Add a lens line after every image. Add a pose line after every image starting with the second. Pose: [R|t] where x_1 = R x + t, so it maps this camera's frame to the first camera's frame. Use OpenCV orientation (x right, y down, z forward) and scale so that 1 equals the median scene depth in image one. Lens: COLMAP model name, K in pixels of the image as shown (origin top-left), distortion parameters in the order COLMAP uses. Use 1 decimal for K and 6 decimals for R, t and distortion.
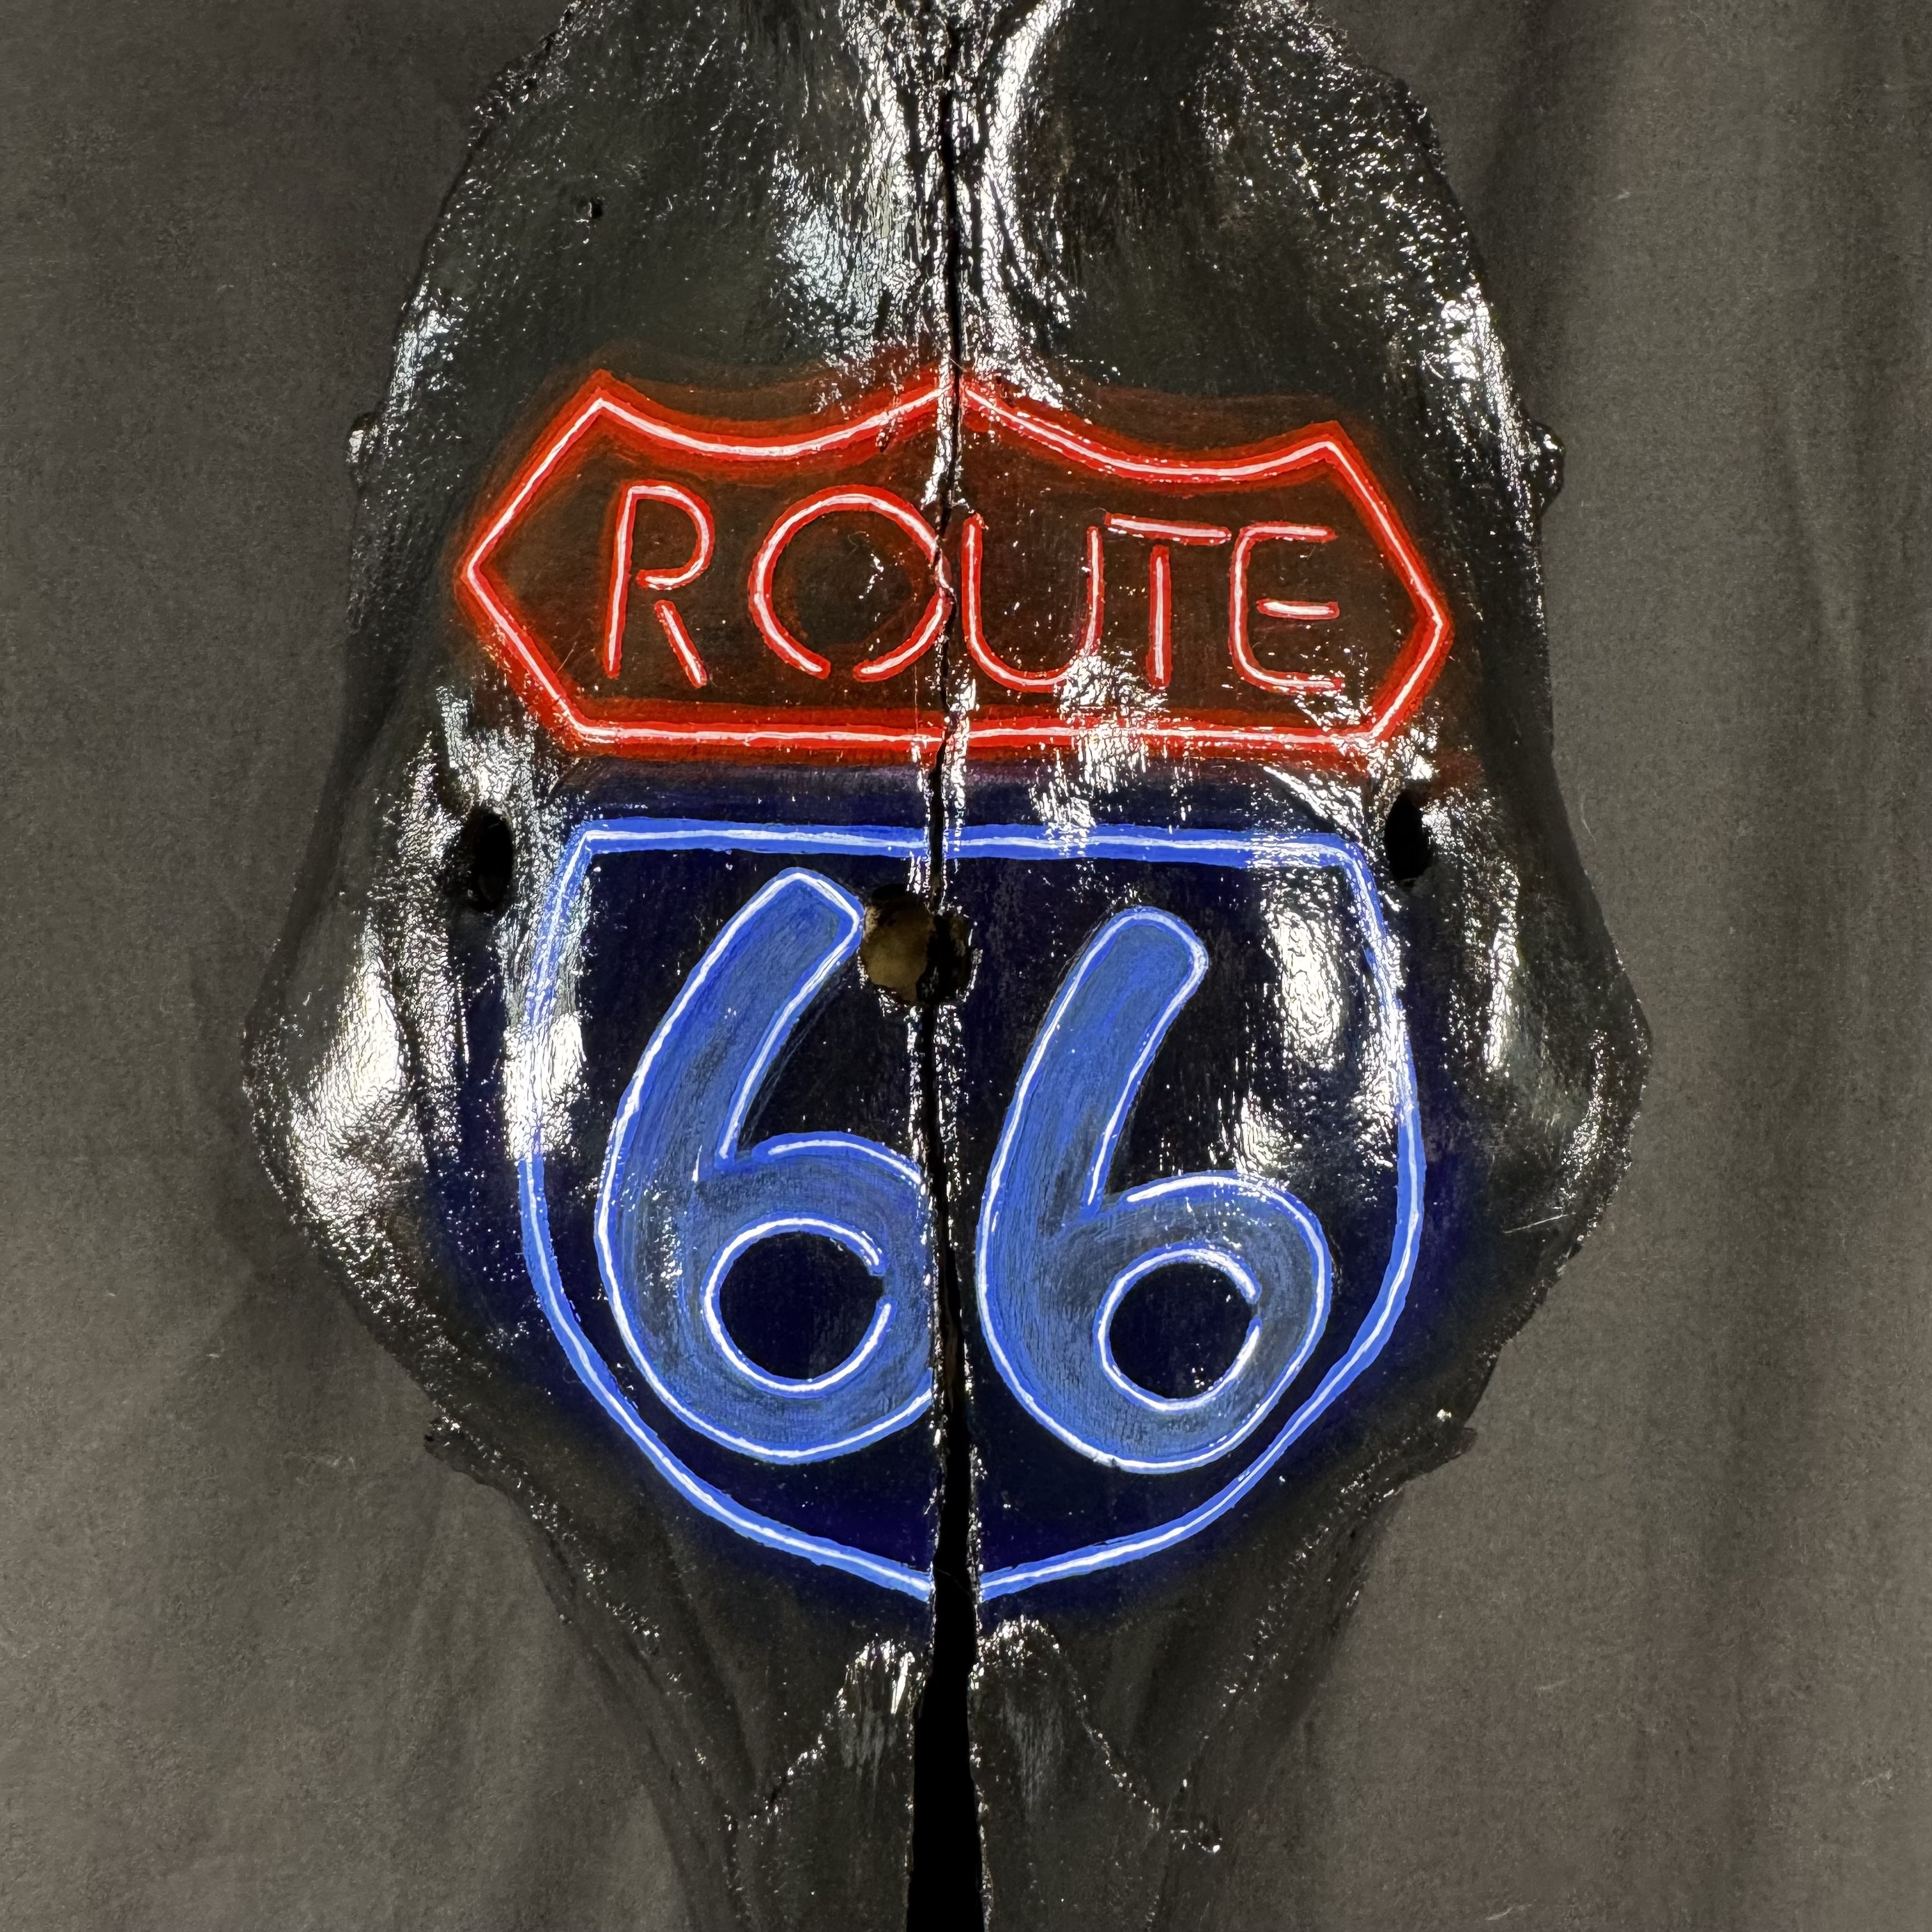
lens RADIAL K [[1805.3, 0, 903.9], [0, 1805.3, 948.1], [0, 0, 1]] dist [0.007929, 0.000000]
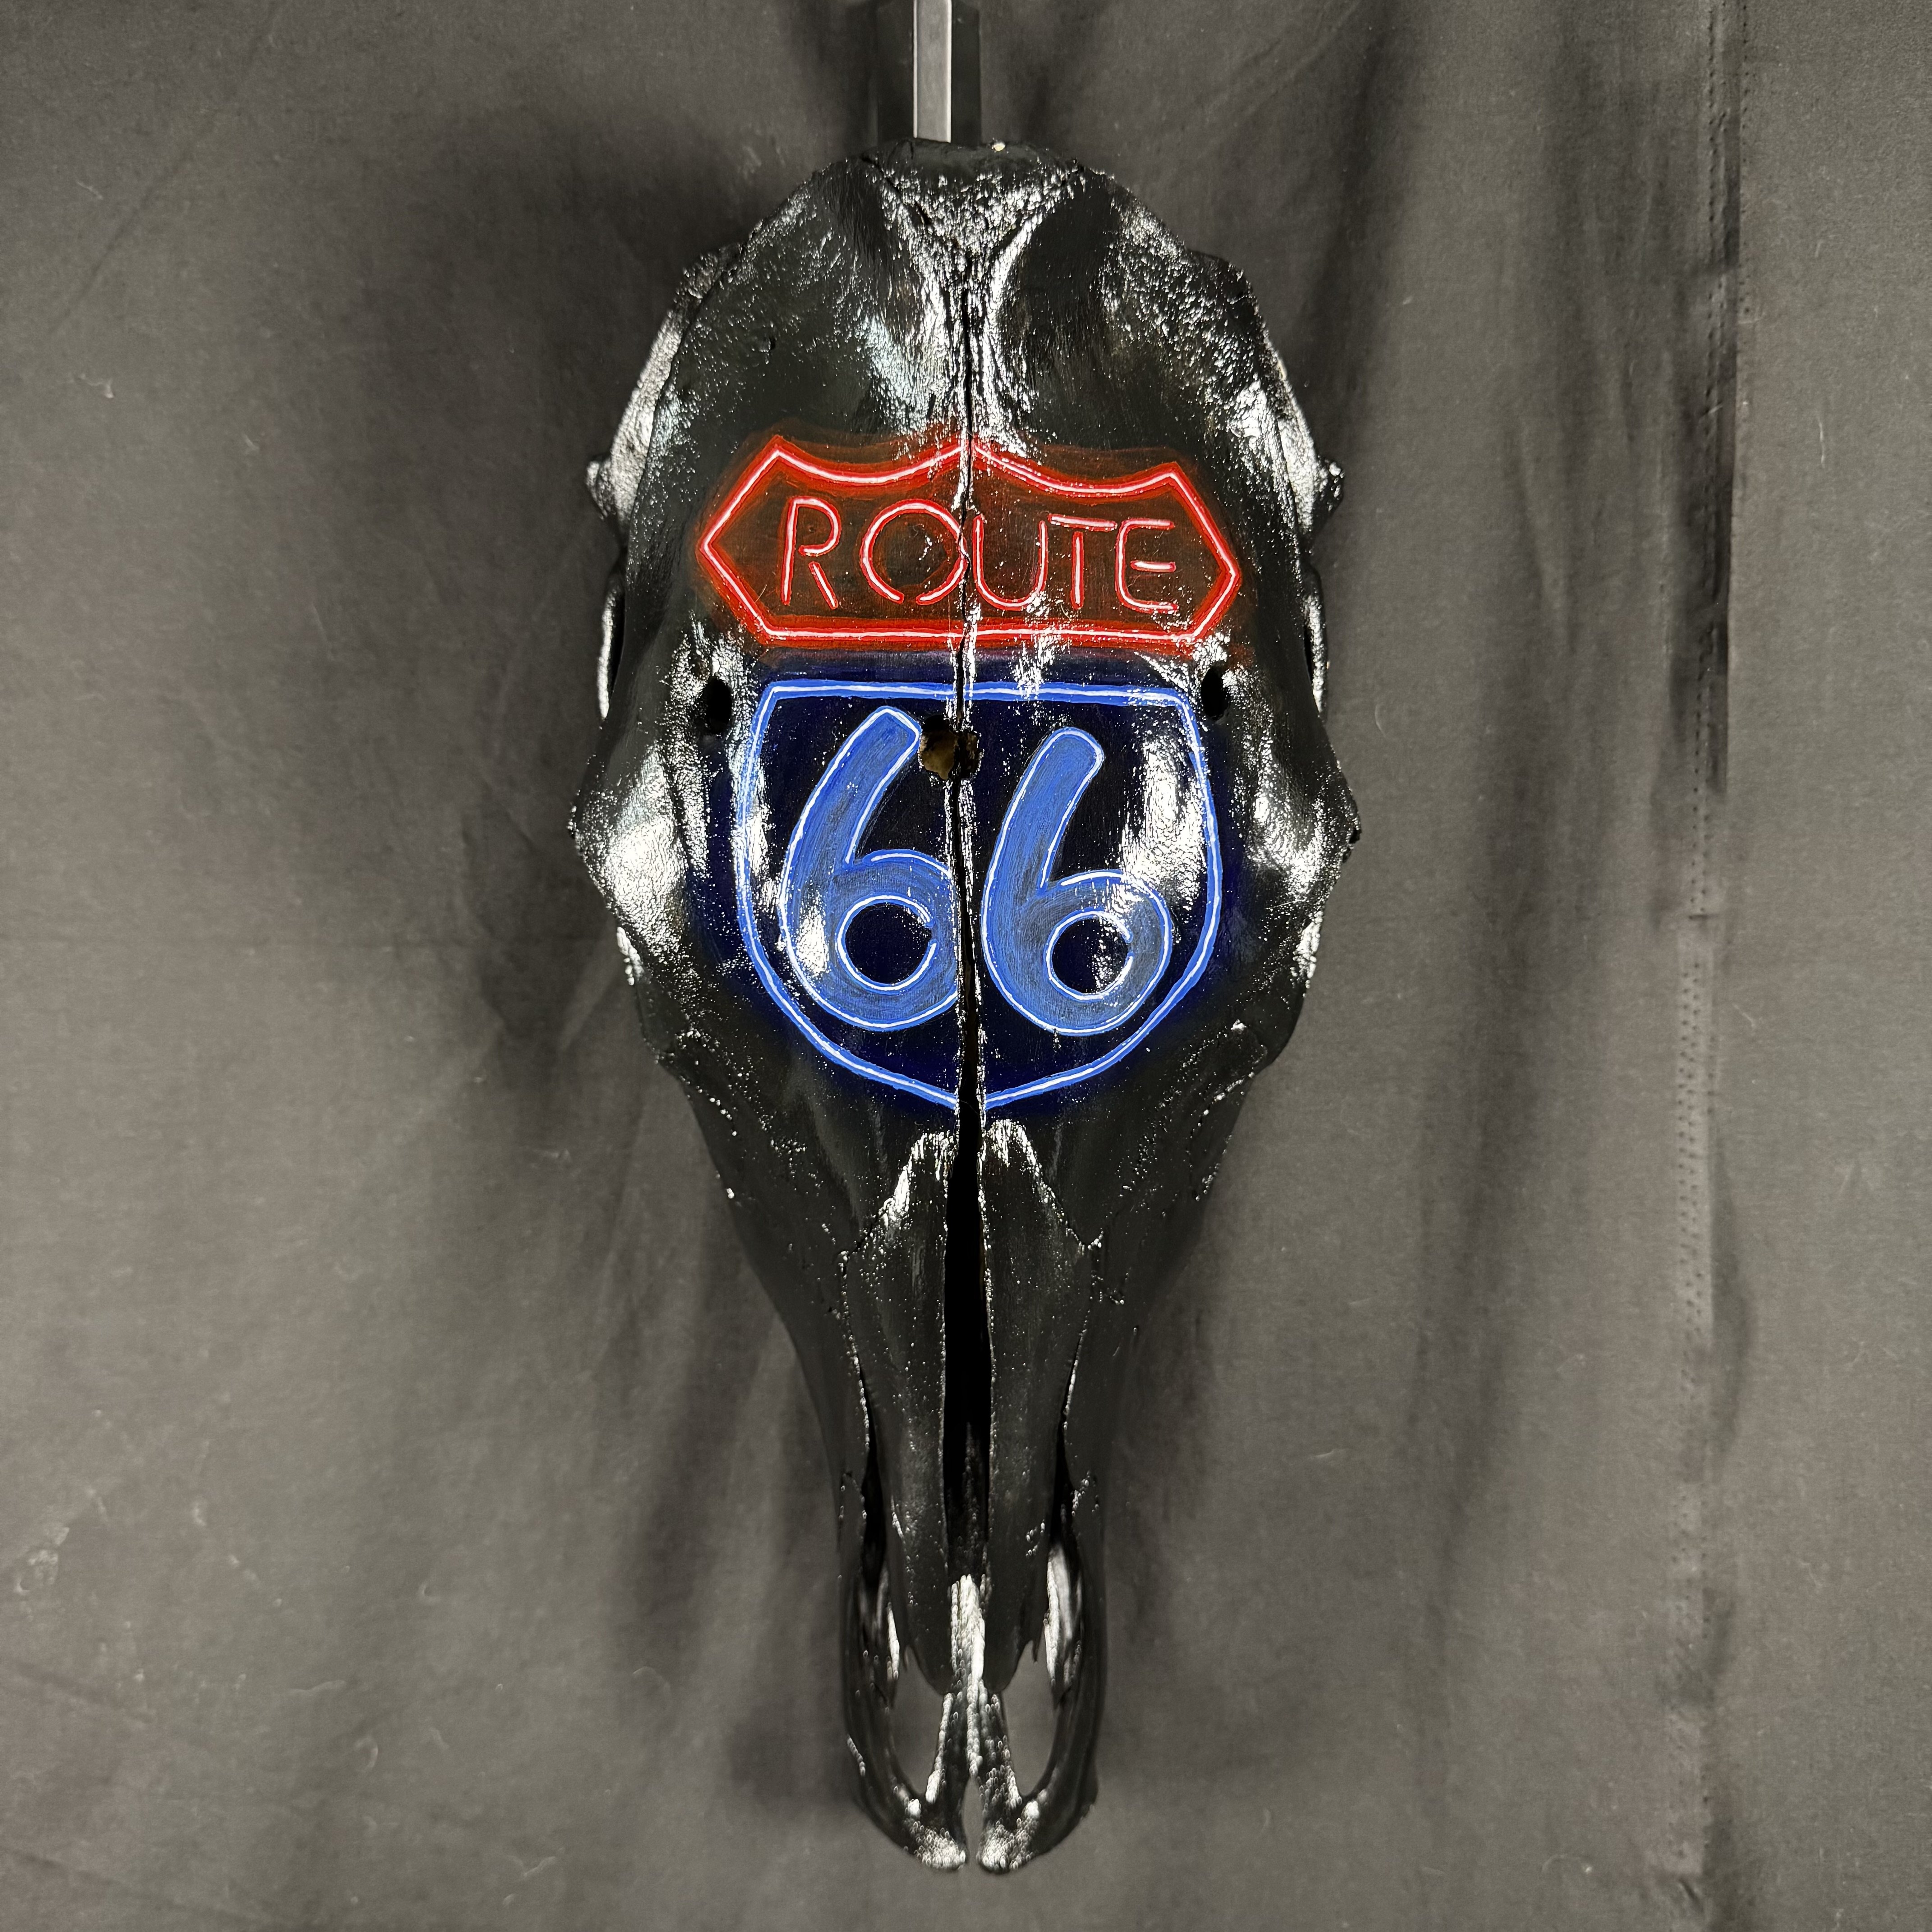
lens RADIAL K [[1805.3, 0, 912.0], [0, 1805.3, 1055.7], [0, 0, 1]] dist [0.007929, 0.000000]
pose [[0.999980, -0.004011, 0.004982, -0.041624], [0.003749, 0.998666, 0.051496, 0.217604], [-0.005182, -0.051477, 0.998661, -0.876825]]
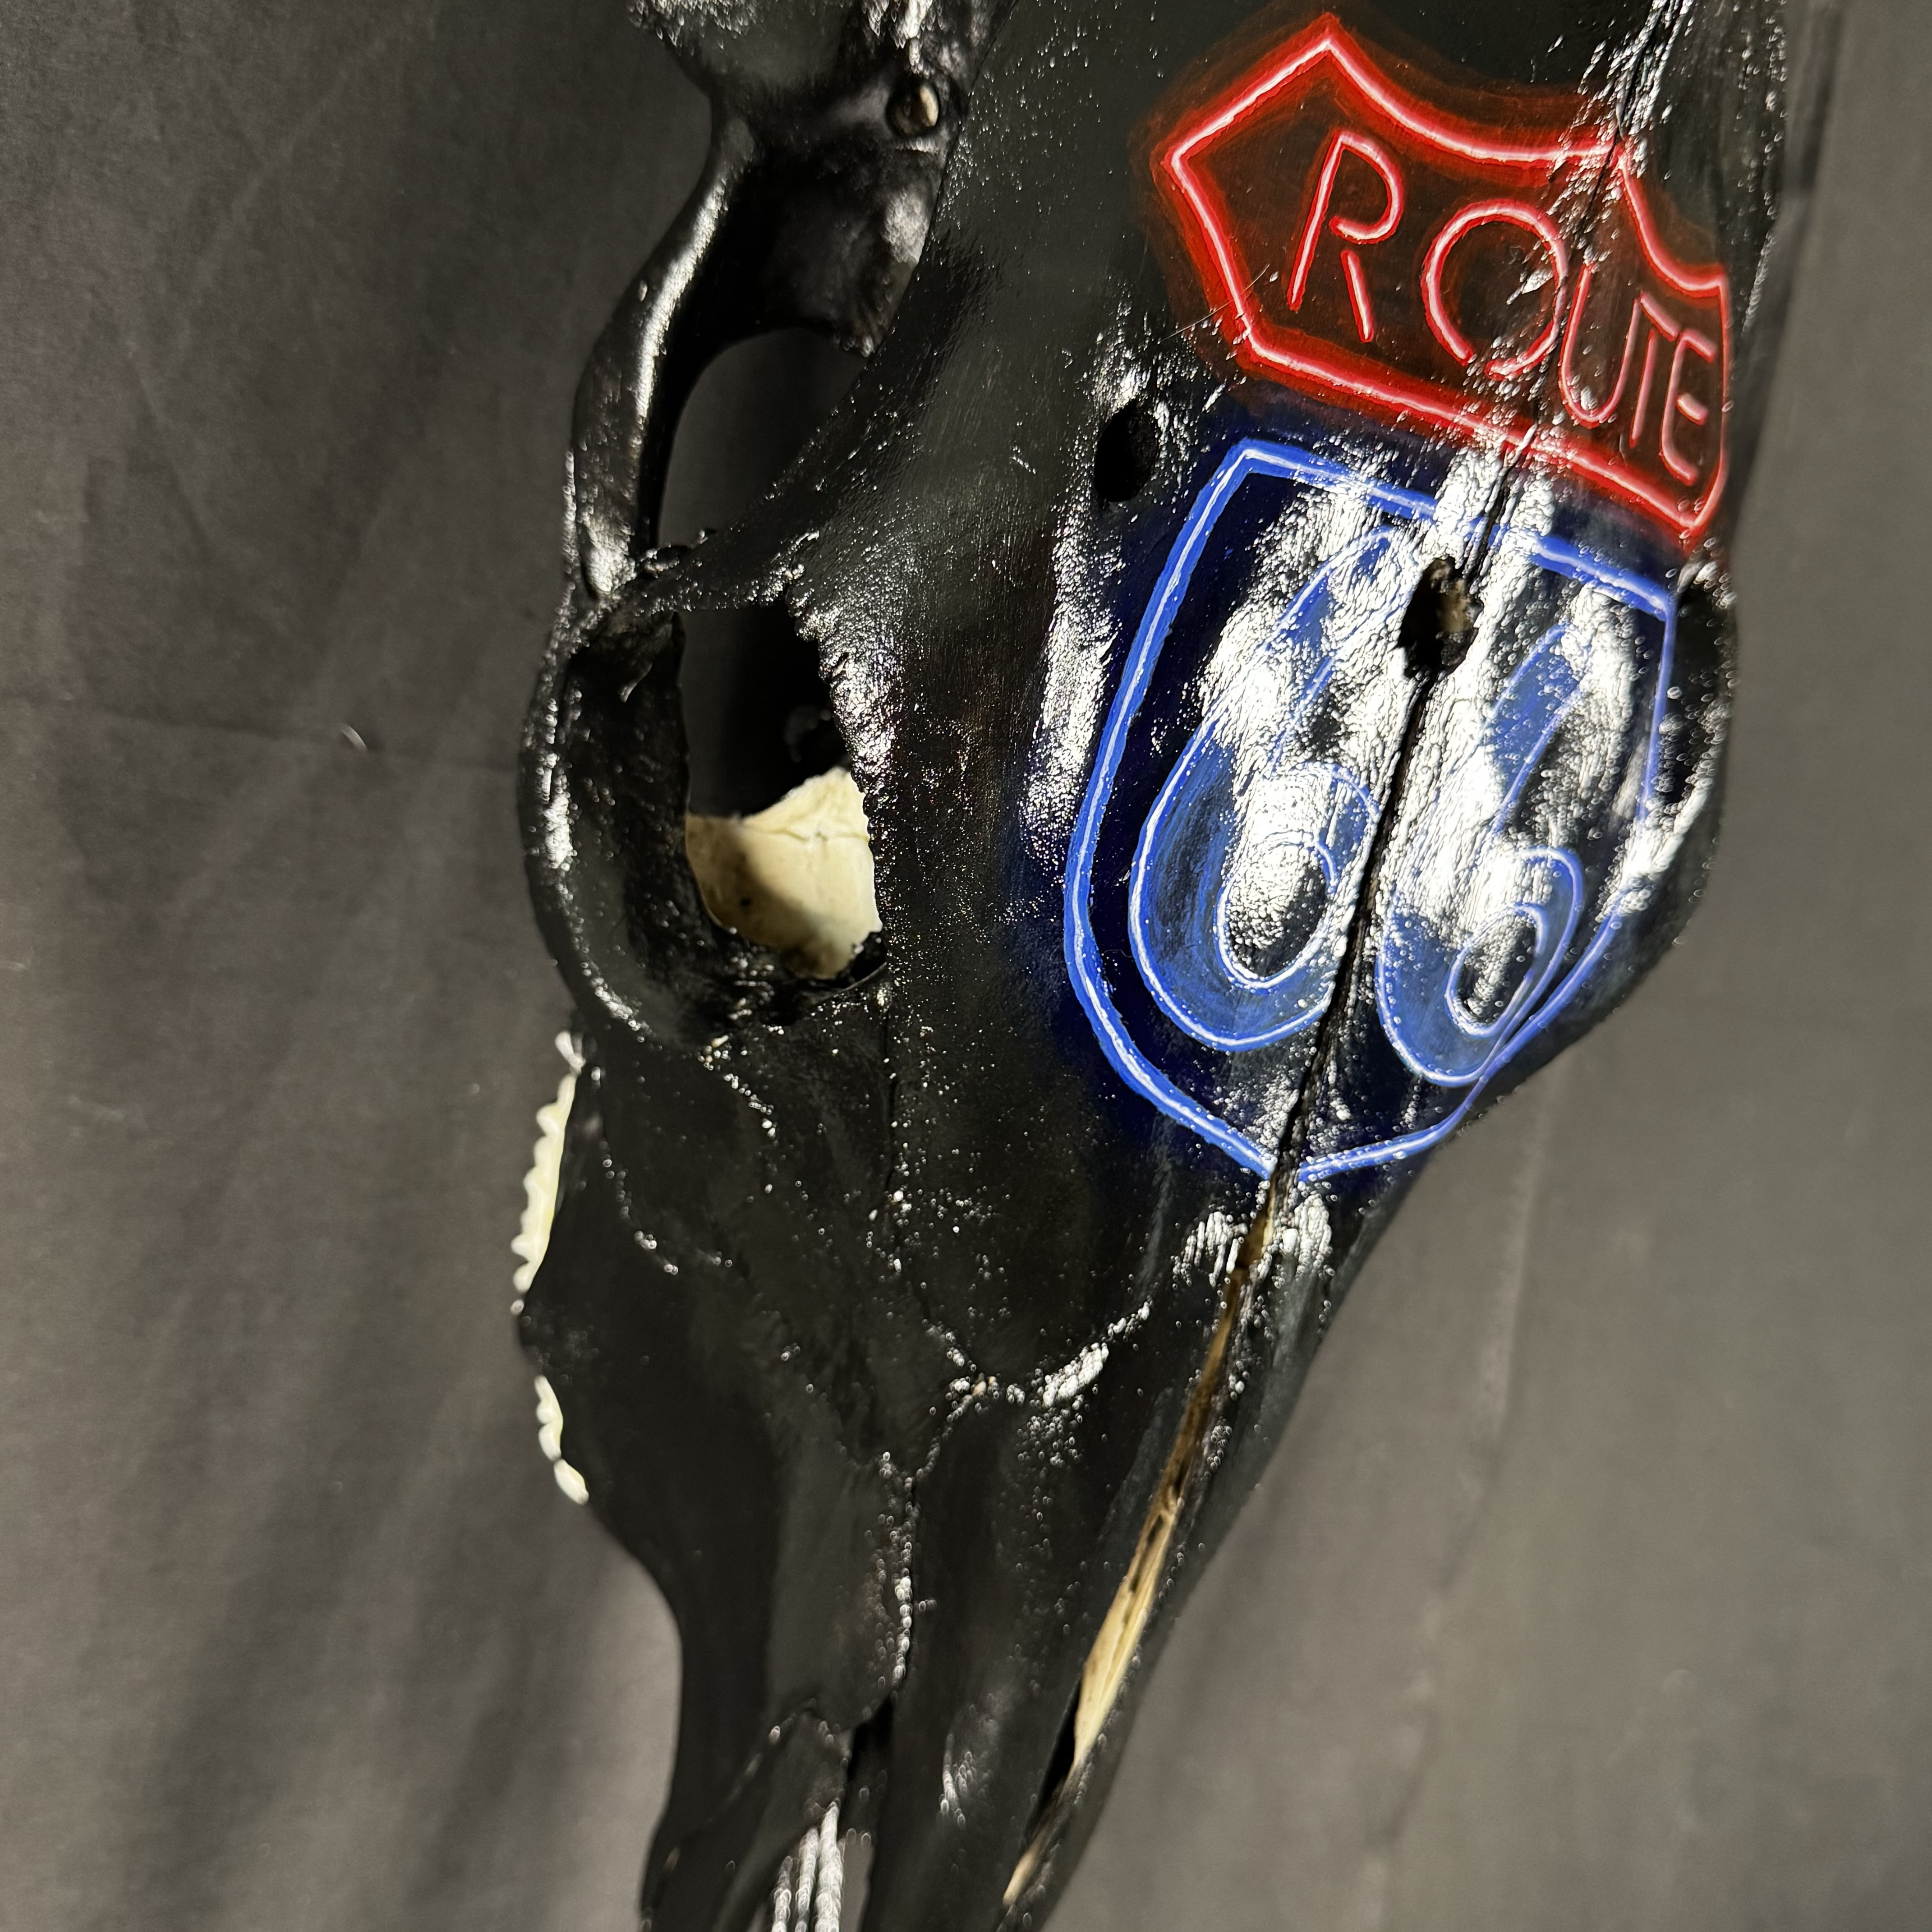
lens RADIAL K [[2085.6, 0, 937.8], [0, 2085.6, 1004.3], [0, 0, 1]] dist [0.037943, 0.000000]
pose [[0.813204, 0.098605, 0.573565, -0.980013], [-0.158711, 0.985761, 0.055553, 0.216739], [-0.559920, -0.136206, 0.817274, 0.038762]]
